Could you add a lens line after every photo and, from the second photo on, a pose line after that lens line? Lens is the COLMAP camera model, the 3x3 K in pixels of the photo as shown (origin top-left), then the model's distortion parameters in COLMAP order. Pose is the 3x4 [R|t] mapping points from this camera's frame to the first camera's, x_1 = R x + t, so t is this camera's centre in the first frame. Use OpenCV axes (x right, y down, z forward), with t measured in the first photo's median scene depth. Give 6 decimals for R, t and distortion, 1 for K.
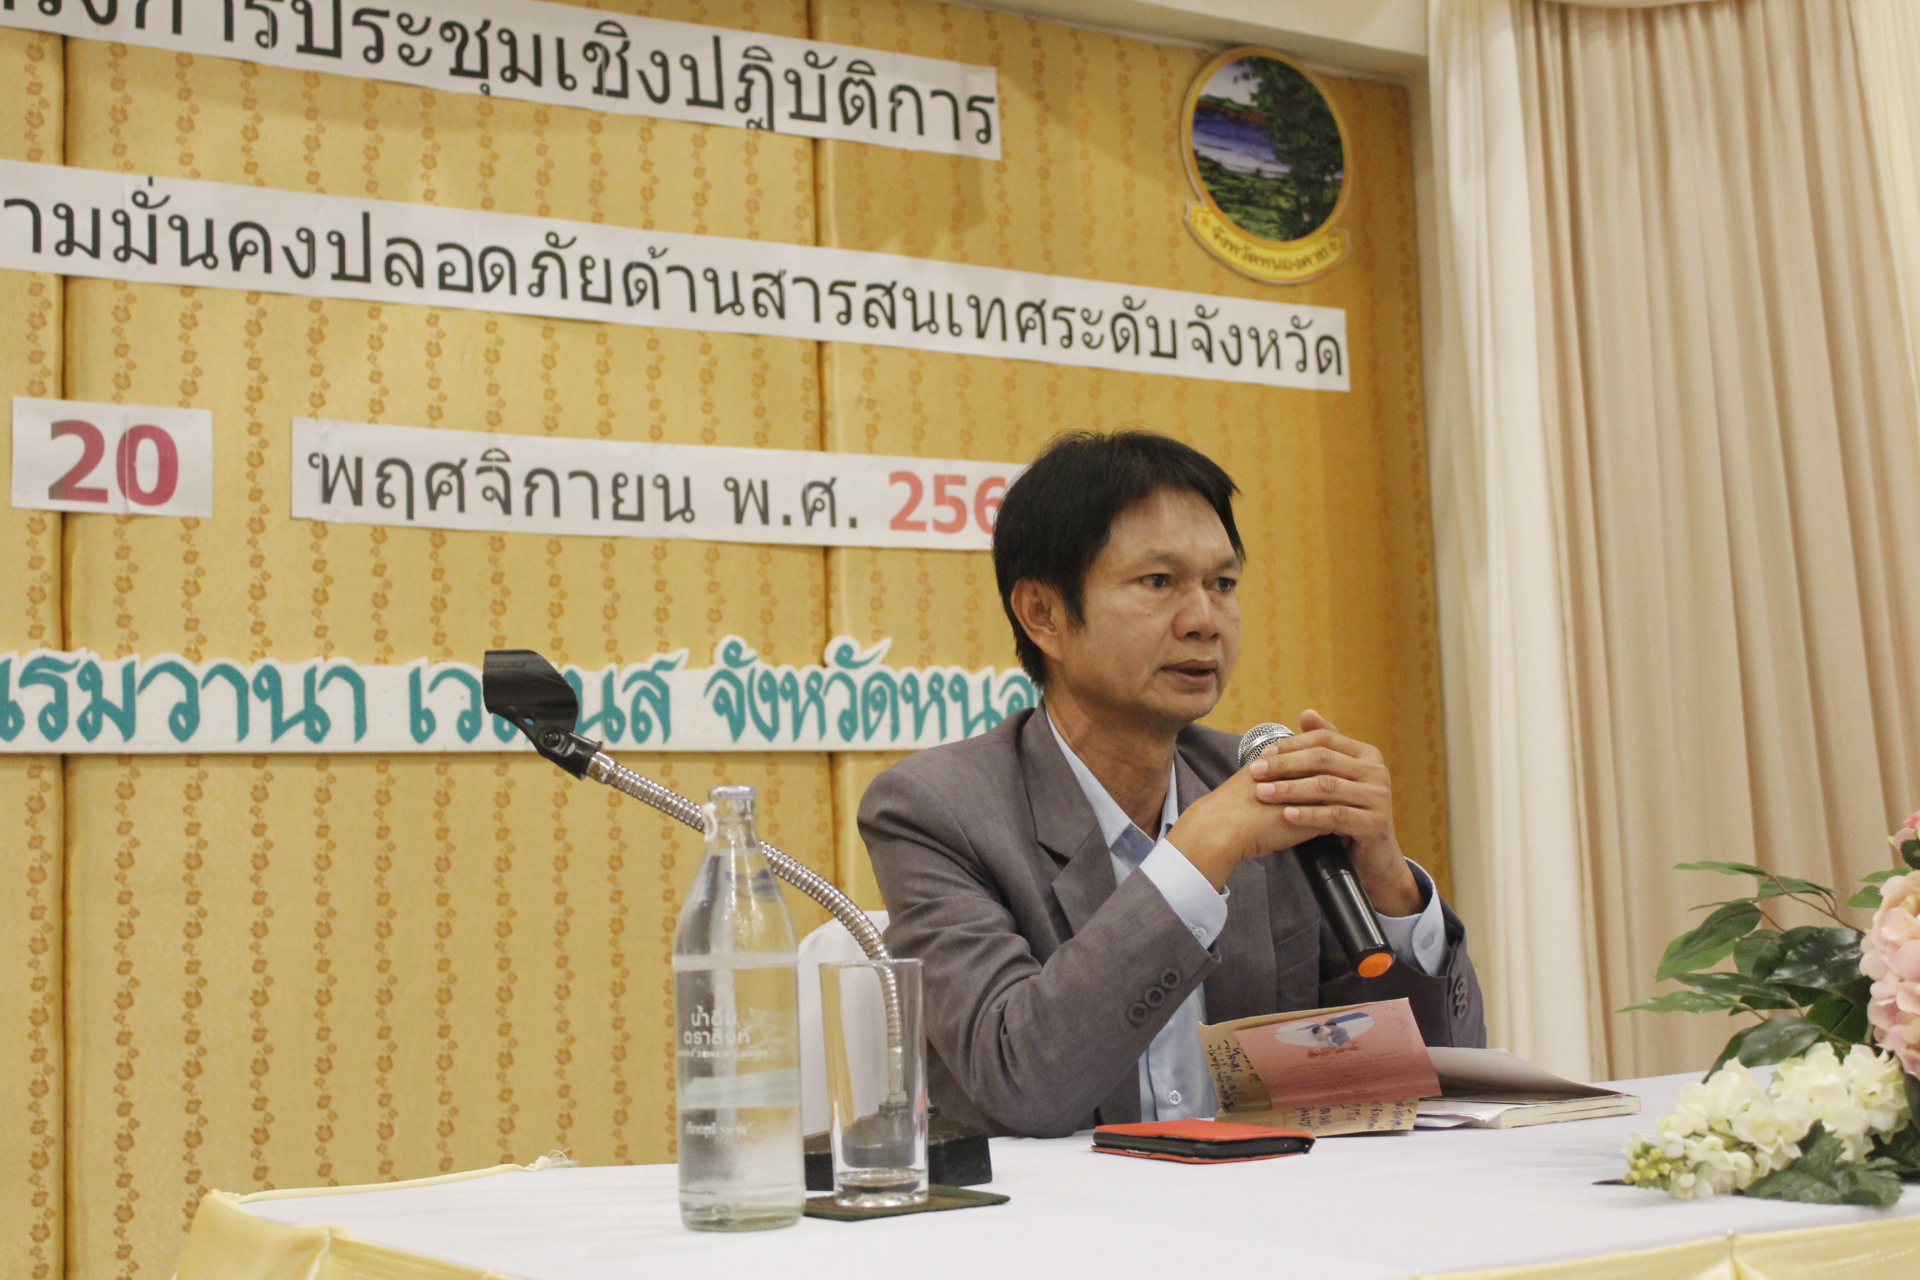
lens RADIAL K [[2723.0, 0, 965.2], [0, 2723.0, 614.1], [0, 0, 1]] dist [-0.074918, 0.193842]
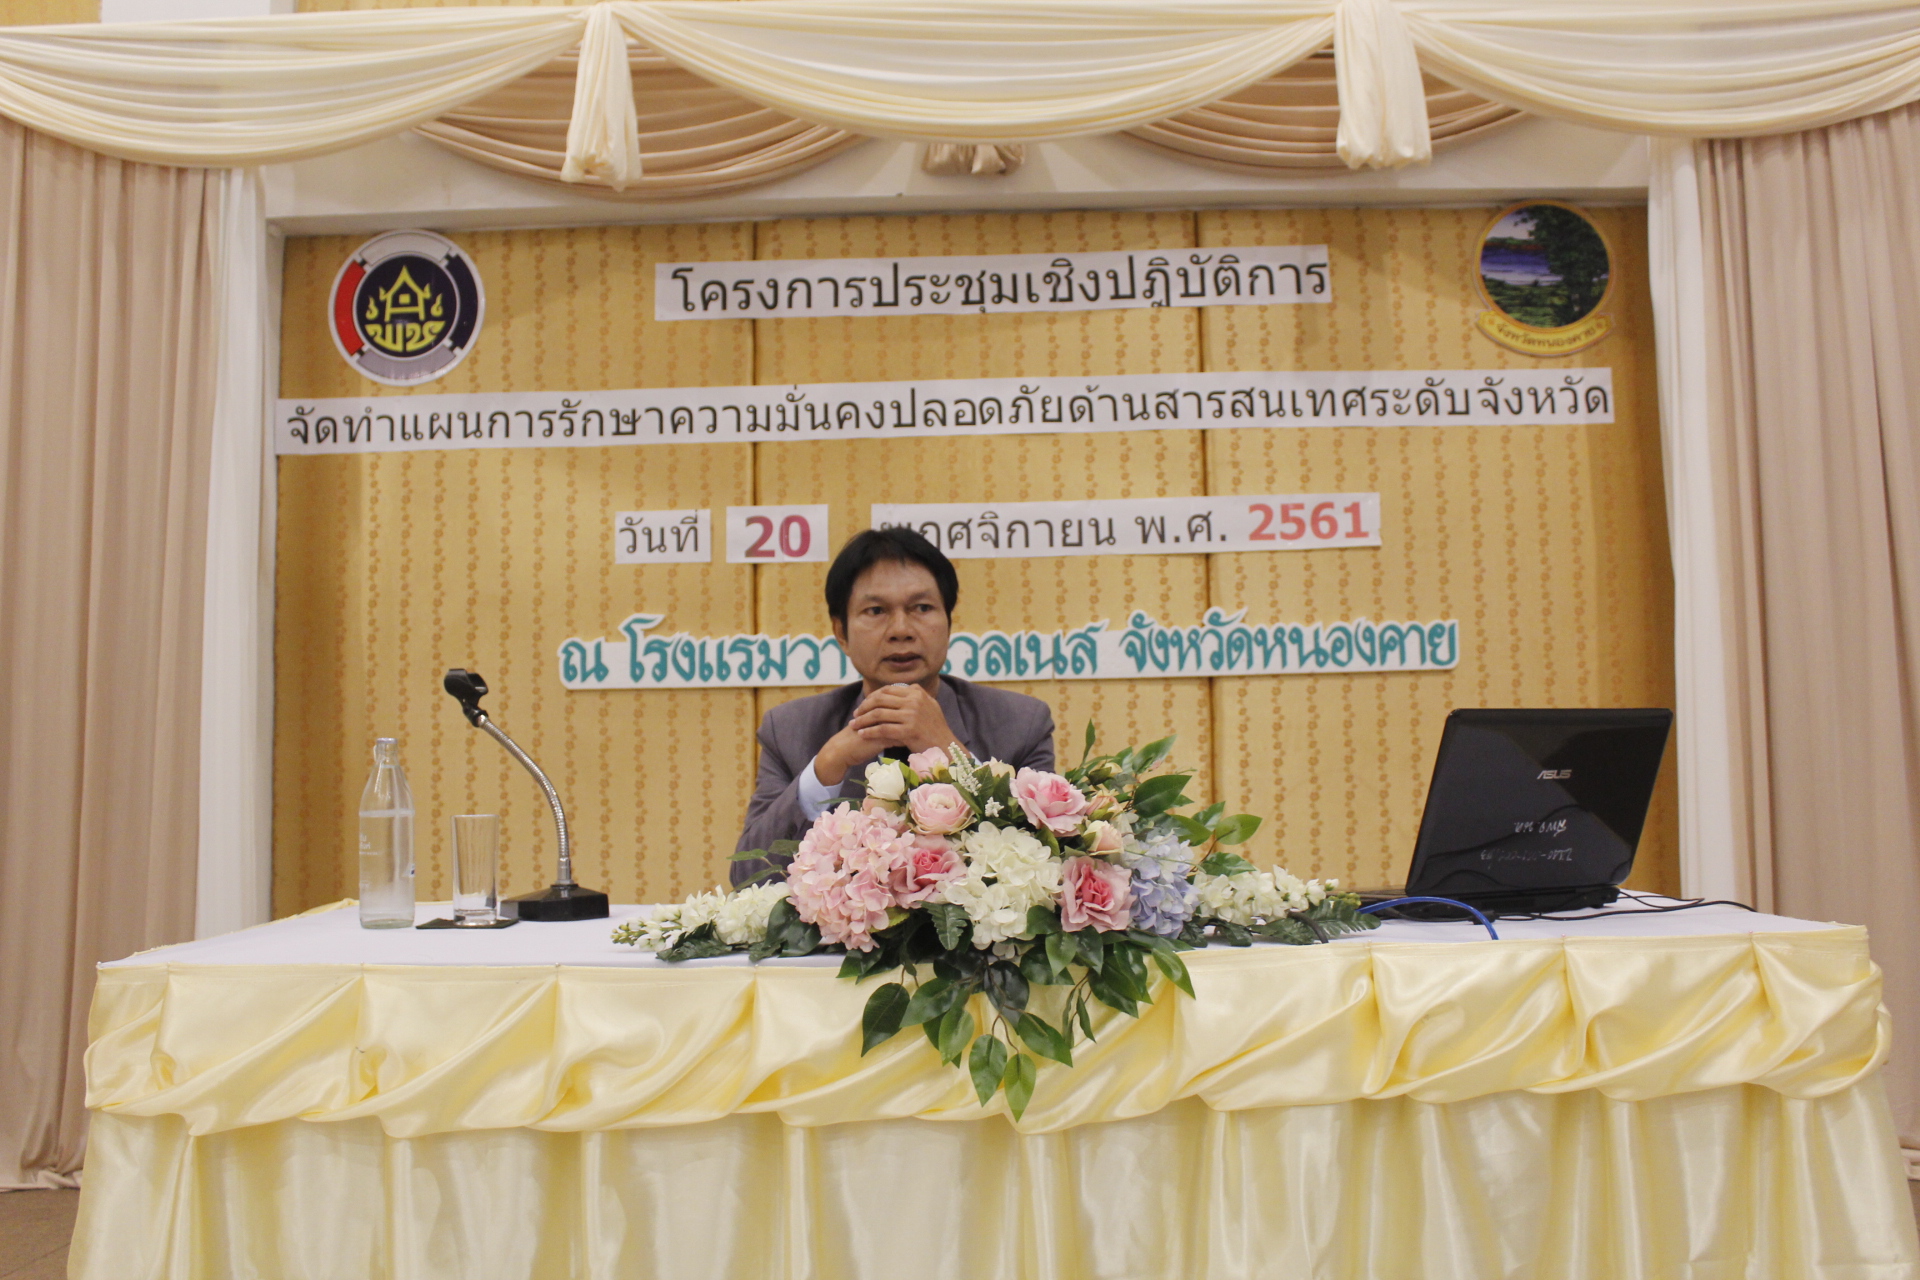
lens RADIAL K [[1749.1, 0, 953.5], [0, 1749.1, 628.9], [0, 0, 1]] dist [-0.158245, 0.158291]
pose [[0.823859, -0.022442, -0.566351, 0.437845], [0.048320, 0.998359, 0.030729, -0.019451], [0.564732, -0.052683, 0.823591, 0.033608]]
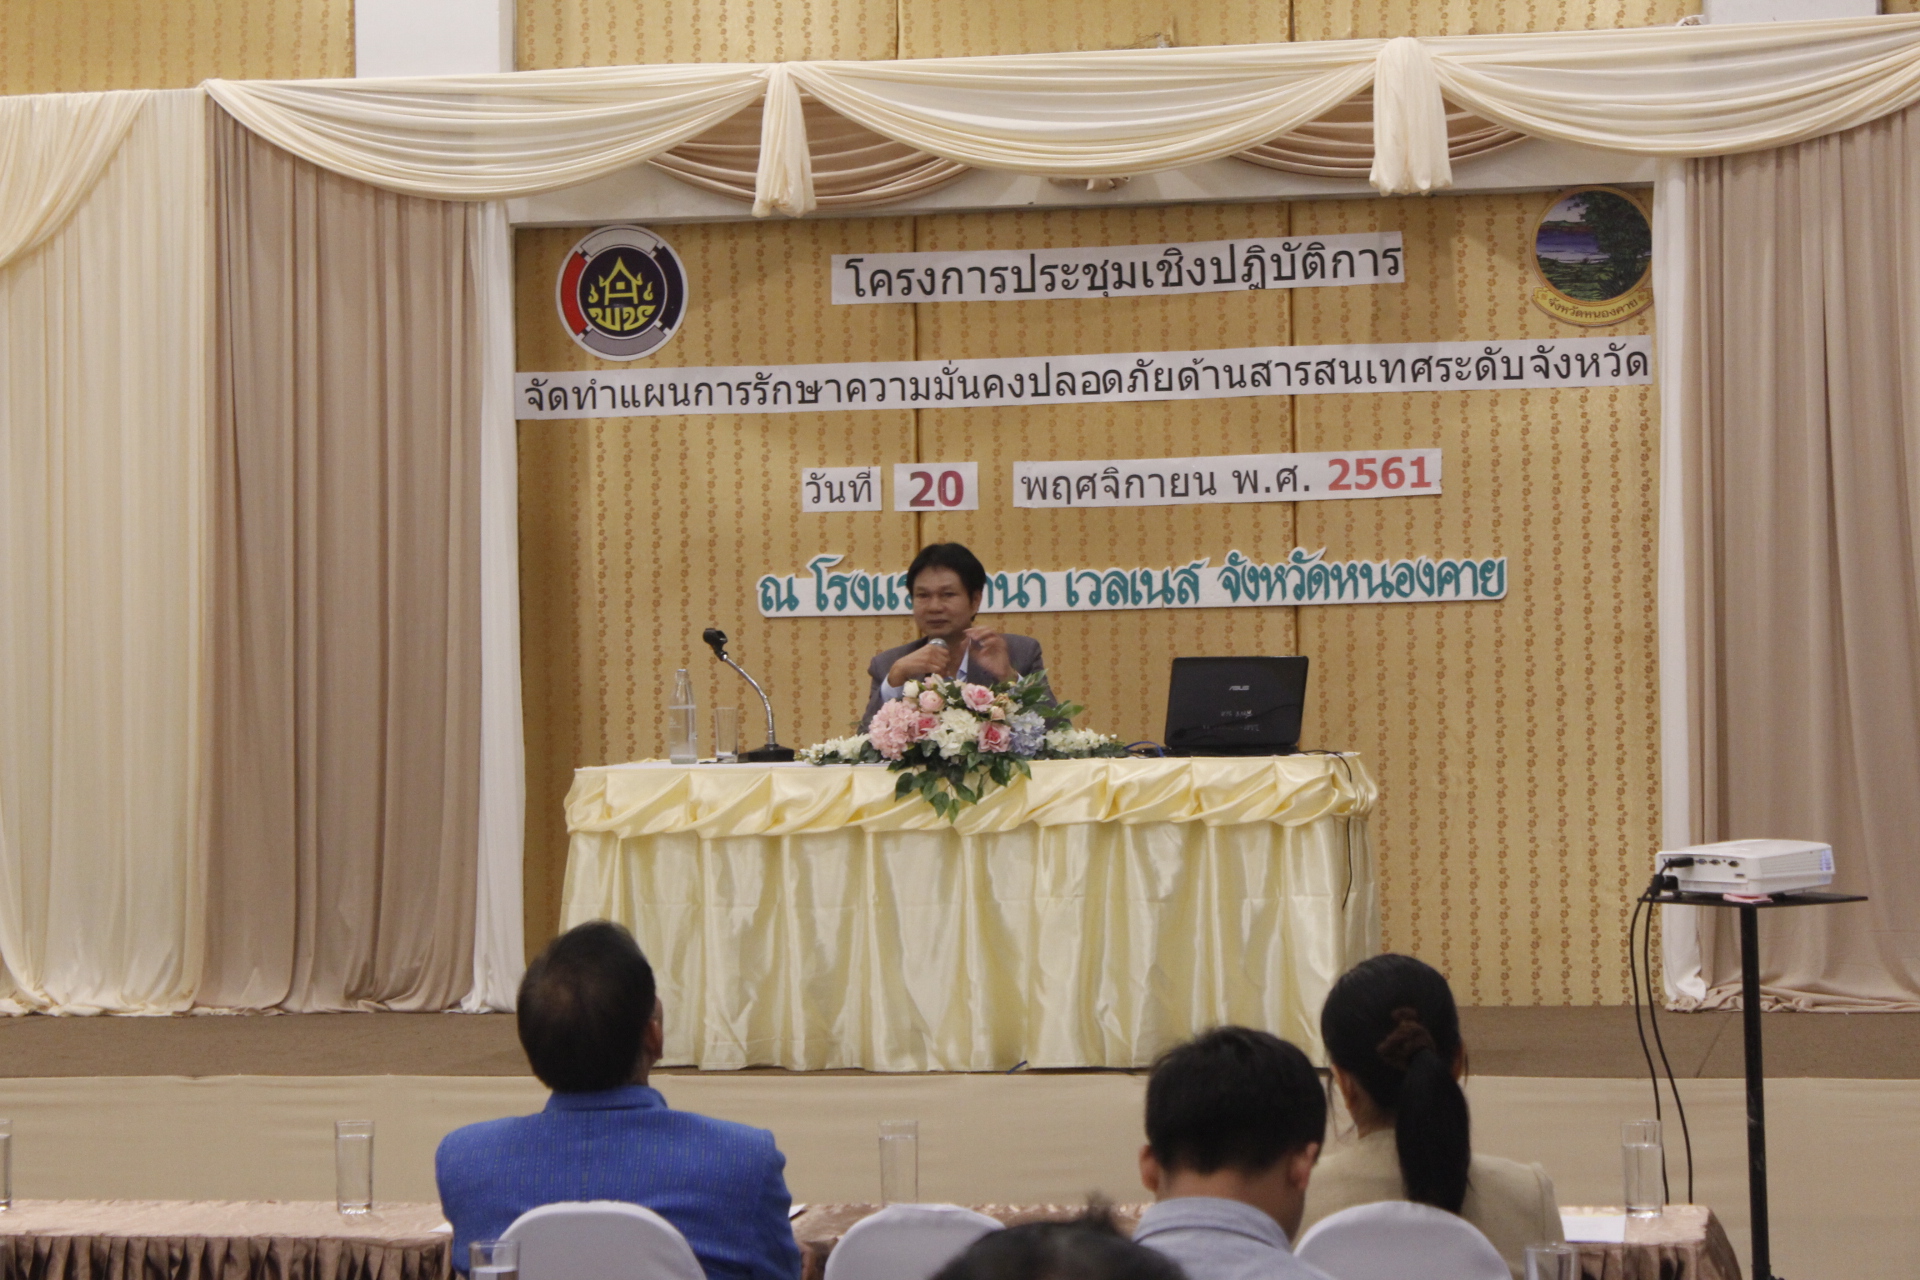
lens RADIAL K [[4613.4, 0, 956.7], [0, 4613.4, 573.1], [0, 0, 1]] dist [0.076221, -0.516217]
pose [[0.717114, 0.008235, -0.696907, 2.169934], [0.065519, 0.994705, 0.079172, -0.261427], [0.693870, -0.102436, 0.712778, -1.604423]]
